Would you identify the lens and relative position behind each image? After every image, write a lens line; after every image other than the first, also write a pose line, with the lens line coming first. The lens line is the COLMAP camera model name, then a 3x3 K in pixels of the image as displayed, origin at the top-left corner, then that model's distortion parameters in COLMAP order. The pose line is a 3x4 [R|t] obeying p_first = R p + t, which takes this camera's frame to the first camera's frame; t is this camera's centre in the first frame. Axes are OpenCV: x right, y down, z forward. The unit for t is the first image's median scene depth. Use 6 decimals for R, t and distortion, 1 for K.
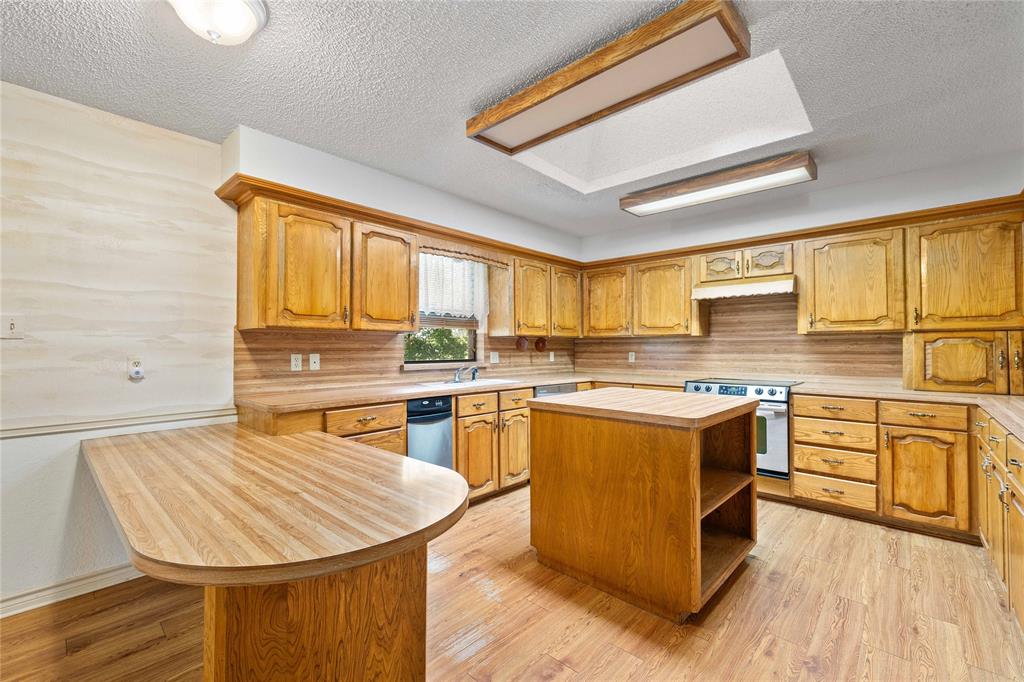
lens RADIAL K [[434.1, 0, 506.8], [0, 434.1, 342.9], [0, 0, 1]] dist [0.000805, 0.000556]
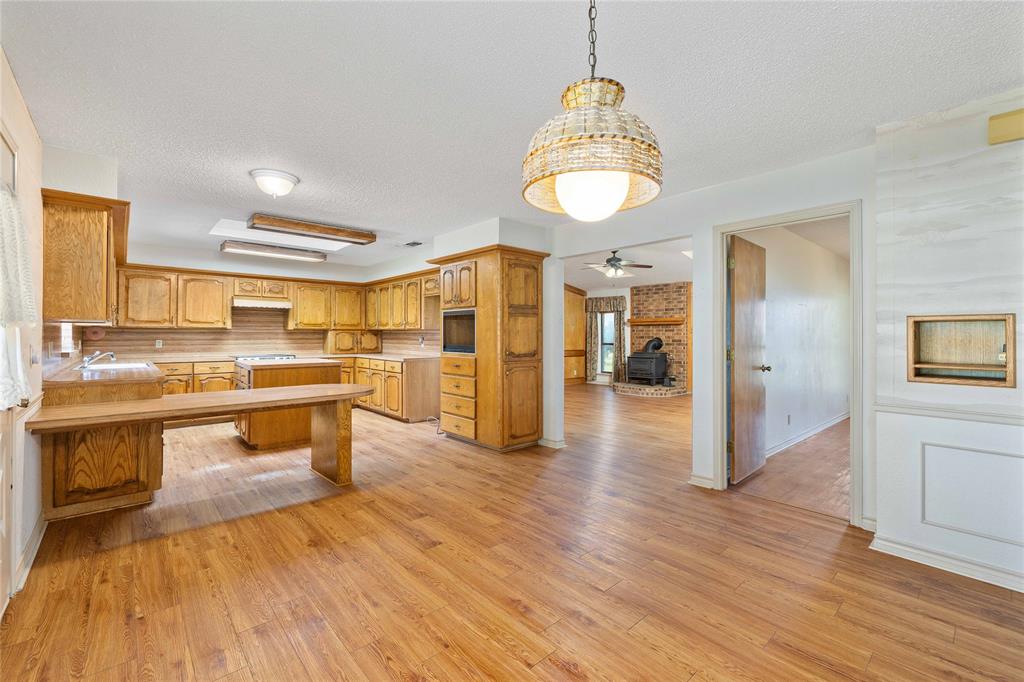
lens RADIAL K [[434.1, 0, 508.5], [0, 434.1, 339.1], [0, 0, 1]] dist [0.000805, 0.000556]
pose [[0.093795, -0.004266, 0.995582, -1.415221], [-0.012948, 0.999901, 0.005505, -0.001329], [-0.995507, -0.013407, 0.093730, -0.205436]]
